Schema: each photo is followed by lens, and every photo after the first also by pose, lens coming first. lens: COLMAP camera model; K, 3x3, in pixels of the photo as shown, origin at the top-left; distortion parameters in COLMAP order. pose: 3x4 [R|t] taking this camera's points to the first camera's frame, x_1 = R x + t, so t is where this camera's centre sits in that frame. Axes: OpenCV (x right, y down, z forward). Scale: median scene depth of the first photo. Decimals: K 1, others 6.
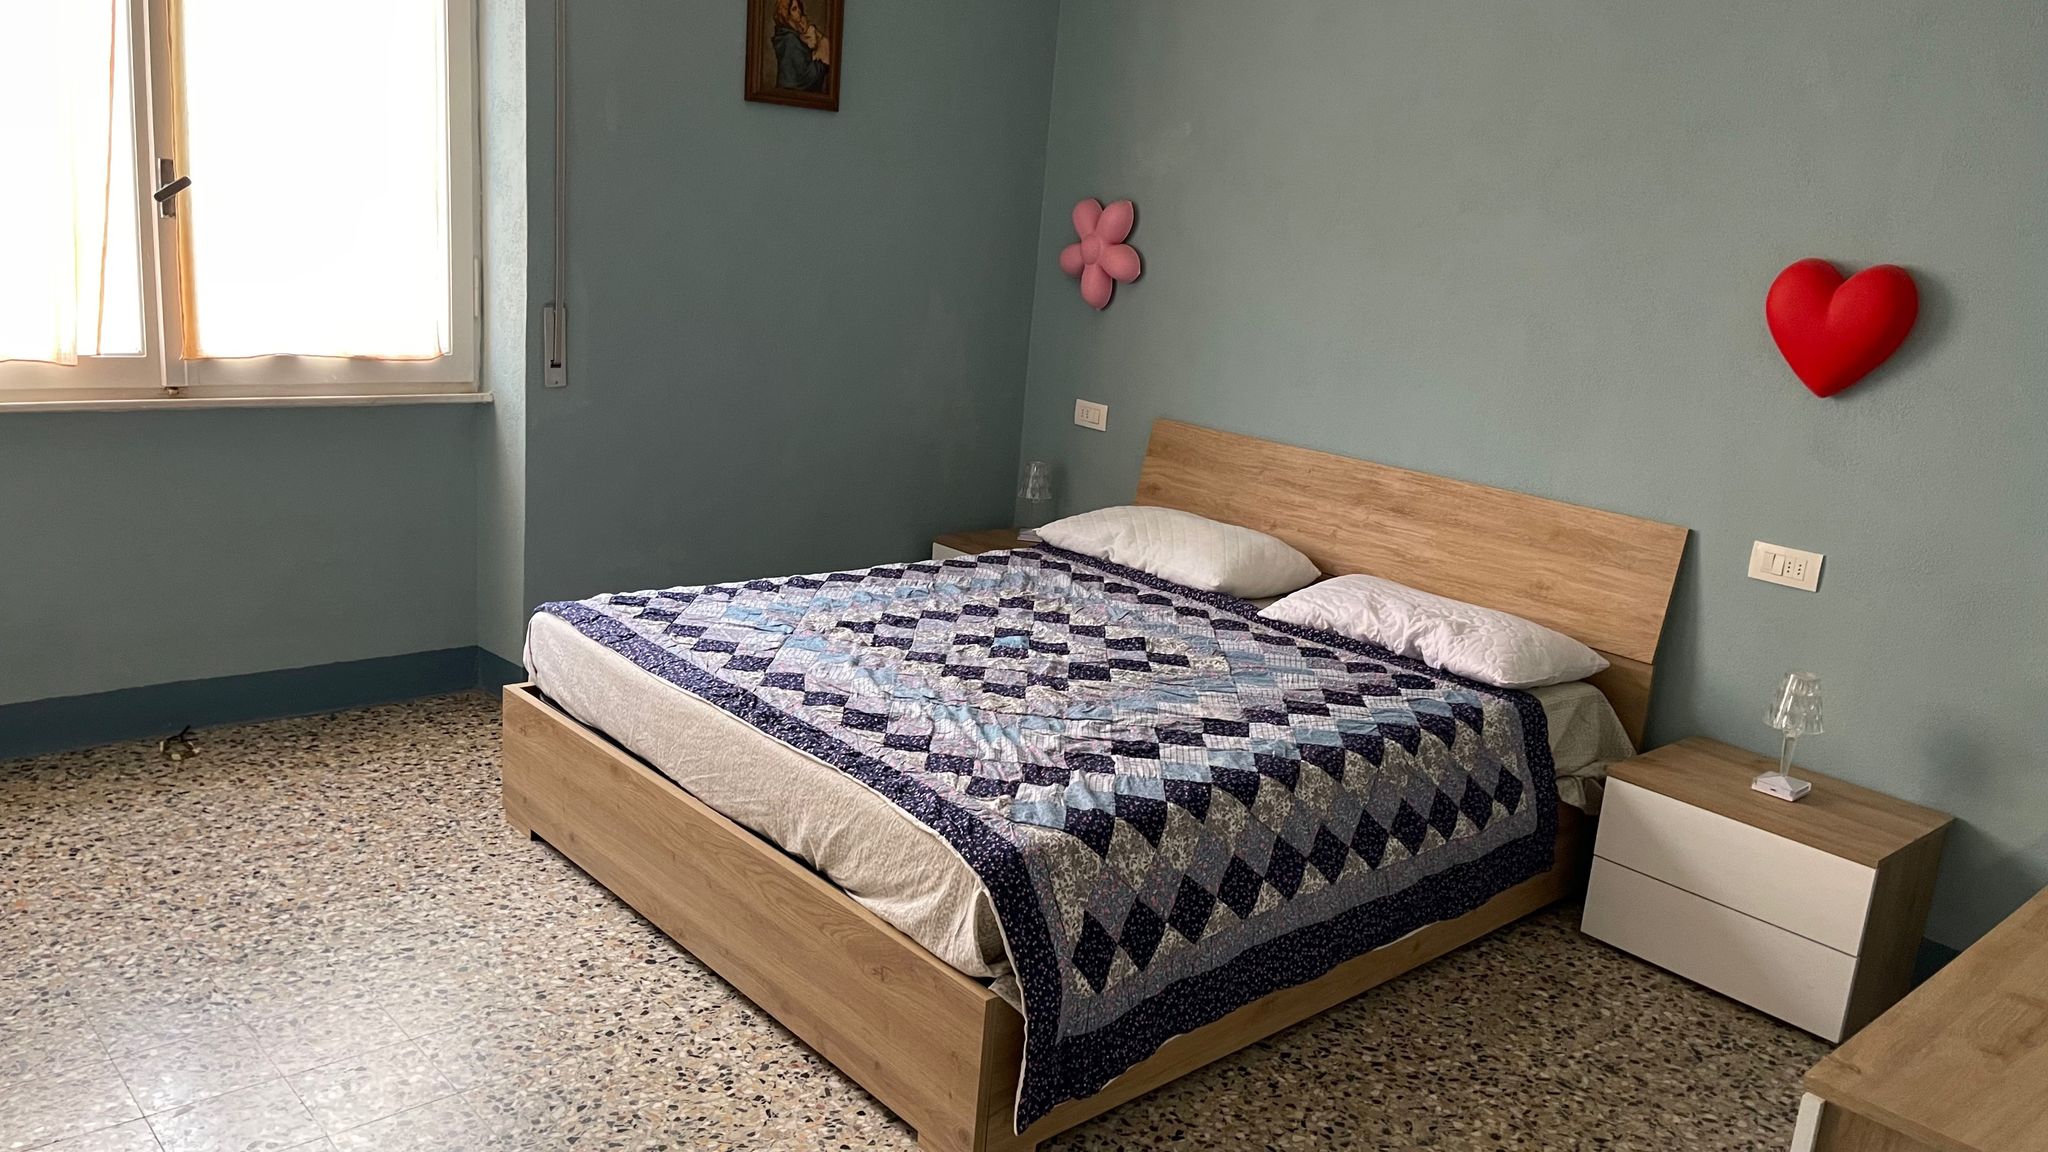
lens RADIAL K [[1560.1, 0, 1035.9], [0, 1560.1, 585.6], [0, 0, 1]] dist [0.080533, -0.107997]
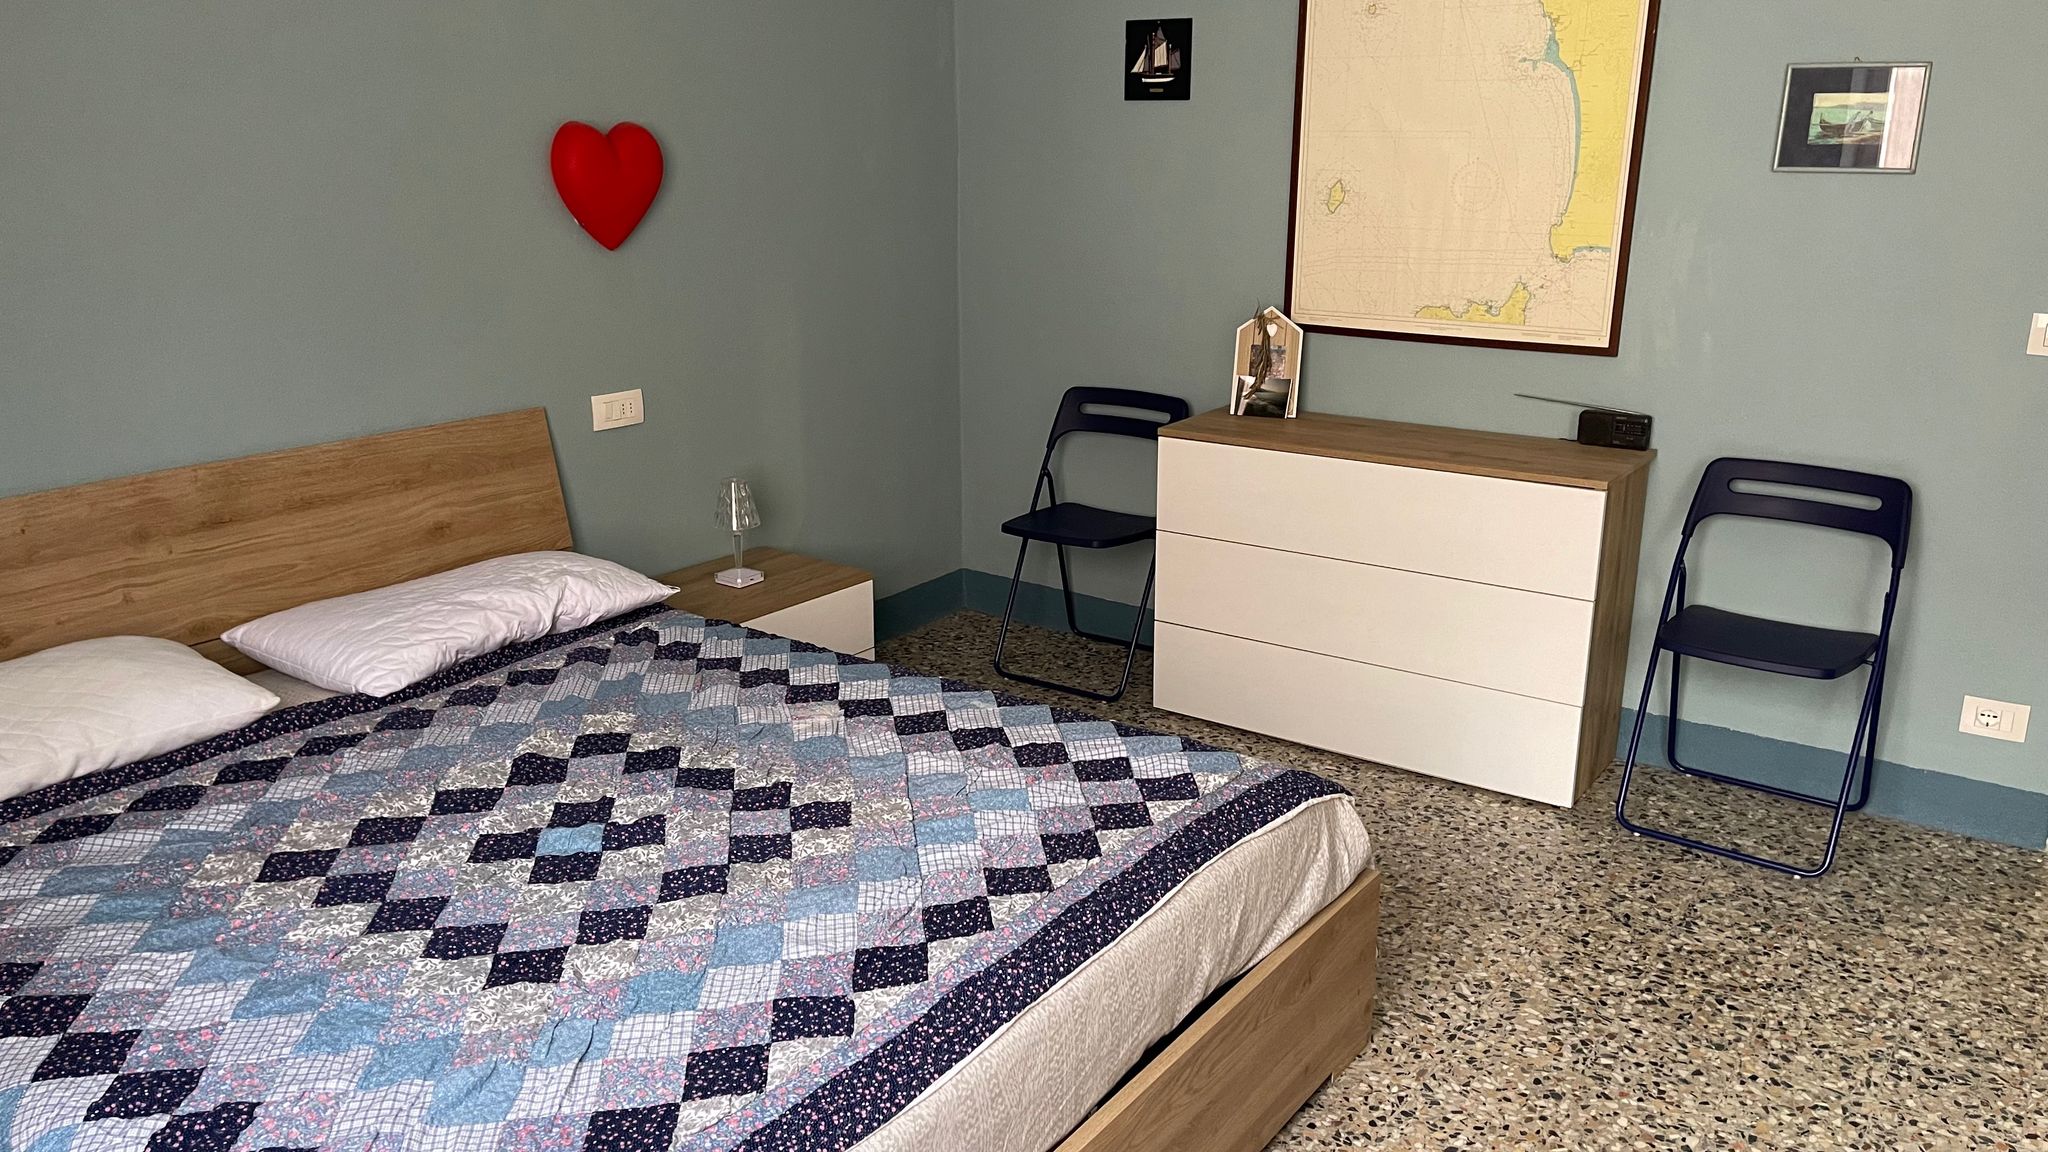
lens RADIAL K [[1564.9, 0, 1028.5], [0, 1564.9, 581.2], [0, 0, 1]] dist [0.068085, -0.085295]
pose [[-0.222885, -0.354569, 0.908076, -0.648676], [0.211761, 0.891656, 0.400134, -0.295152], [-0.951567, 0.281479, -0.123653, 0.934589]]
